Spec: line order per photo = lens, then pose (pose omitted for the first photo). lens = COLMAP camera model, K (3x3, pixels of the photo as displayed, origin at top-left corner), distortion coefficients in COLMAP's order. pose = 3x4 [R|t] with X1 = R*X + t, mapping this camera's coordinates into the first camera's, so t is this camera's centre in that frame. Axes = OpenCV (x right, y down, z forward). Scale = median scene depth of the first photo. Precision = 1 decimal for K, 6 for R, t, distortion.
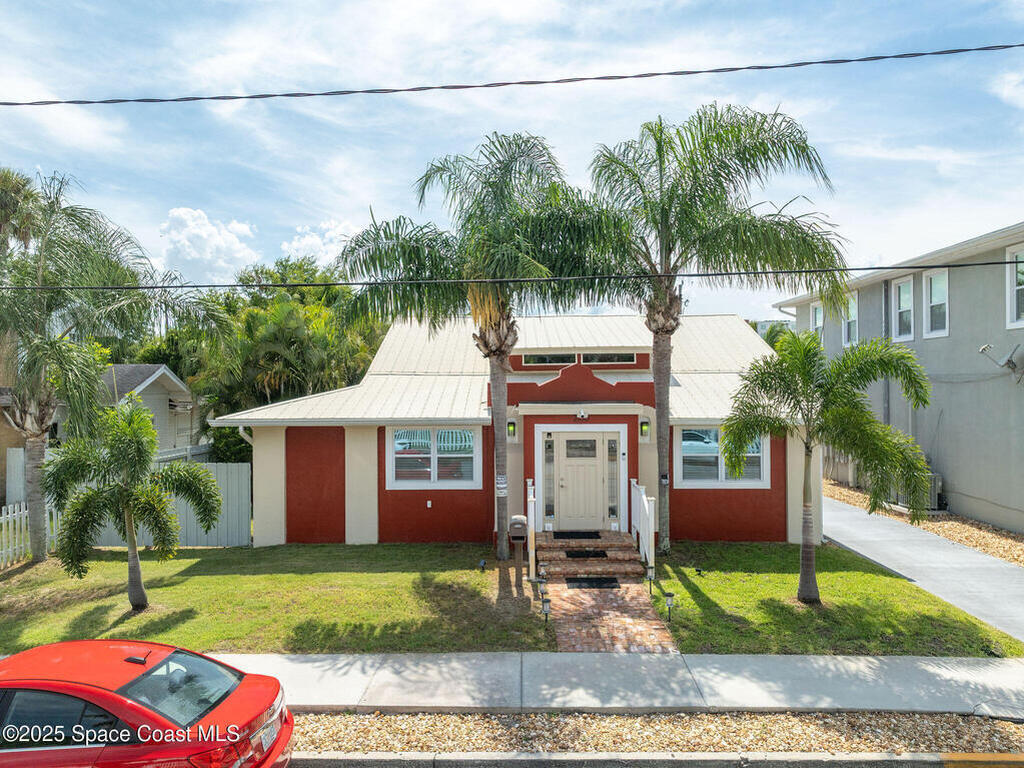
lens RADIAL K [[723.6, 0, 512.0], [0, 723.6, 384.0], [0, 0, 1]] dist [-0.021867, 0.027216]
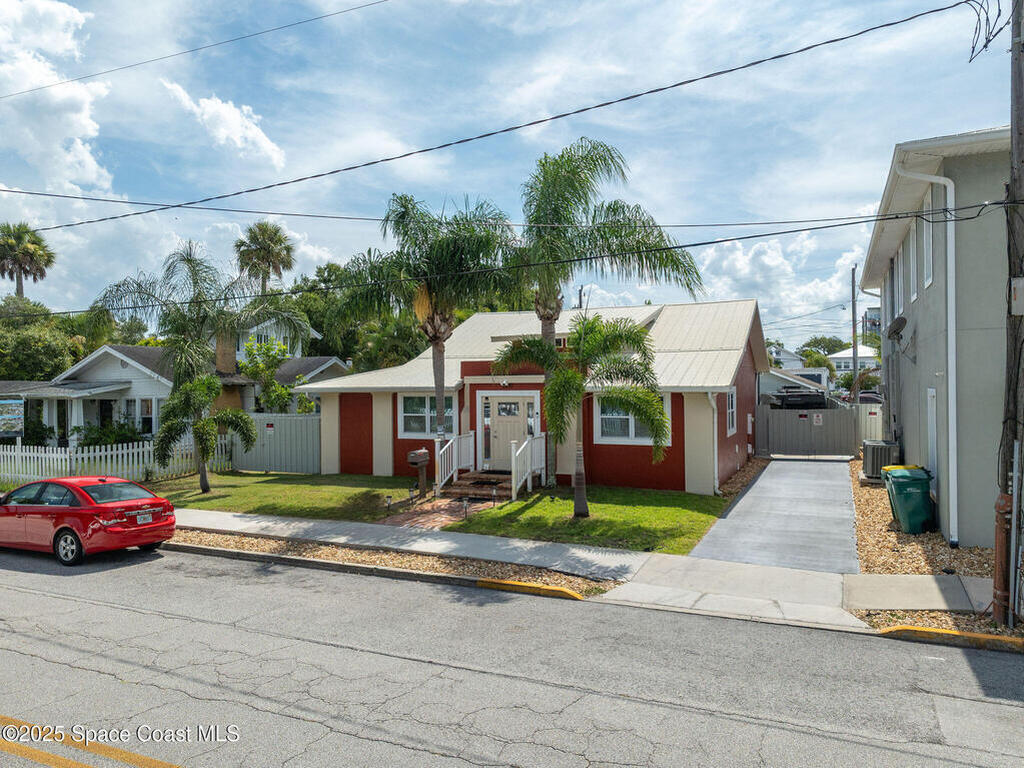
lens RADIAL K [[712.8, 0, 512.0], [0, 712.8, 384.0], [0, 0, 1]] dist [-0.040323, 0.050236]
pose [[0.916188, -0.004889, -0.400718, 0.658420], [0.006279, 0.999978, 0.002156, 0.042494], [0.400699, -0.004491, 0.916199, -0.207751]]
